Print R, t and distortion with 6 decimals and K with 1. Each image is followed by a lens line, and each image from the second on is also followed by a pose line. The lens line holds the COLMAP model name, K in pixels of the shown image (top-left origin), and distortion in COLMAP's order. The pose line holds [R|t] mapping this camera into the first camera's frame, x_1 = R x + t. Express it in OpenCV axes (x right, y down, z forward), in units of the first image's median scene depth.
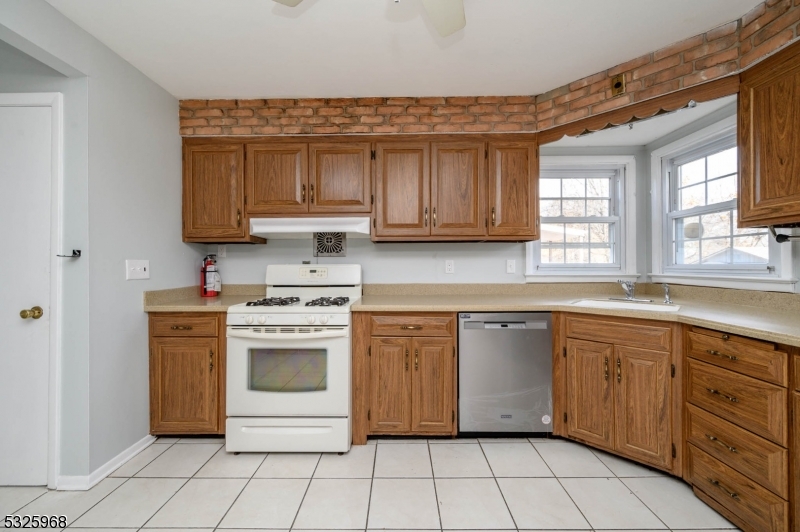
lens RADIAL K [[315.5, 0, 399.3], [0, 315.5, 264.0], [0, 0, 1]] dist [-0.002680, 0.002587]
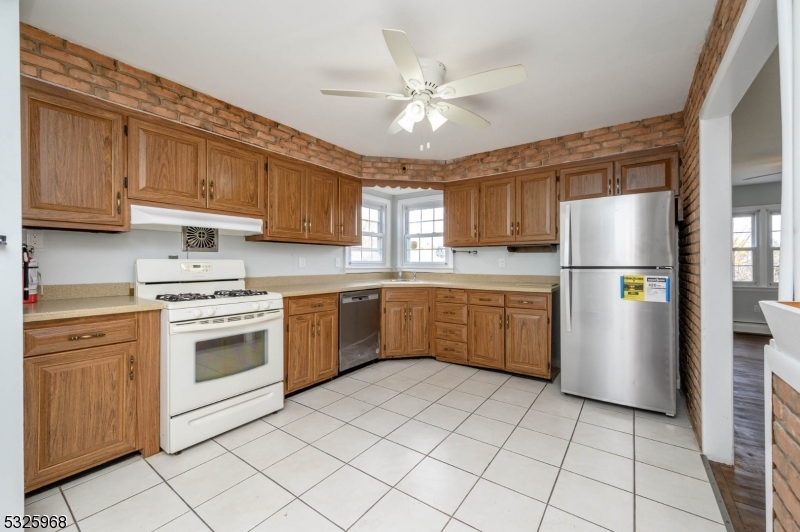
lens RADIAL K [[315.5, 0, 396.7], [0, 315.5, 263.3], [0, 0, 1]] dist [-0.002680, 0.002587]
pose [[0.590690, 0.002830, 0.806893, -0.749940], [-0.006239, 0.999980, 0.001060, 0.009470], [-0.806874, -0.005660, 0.590696, -0.091787]]
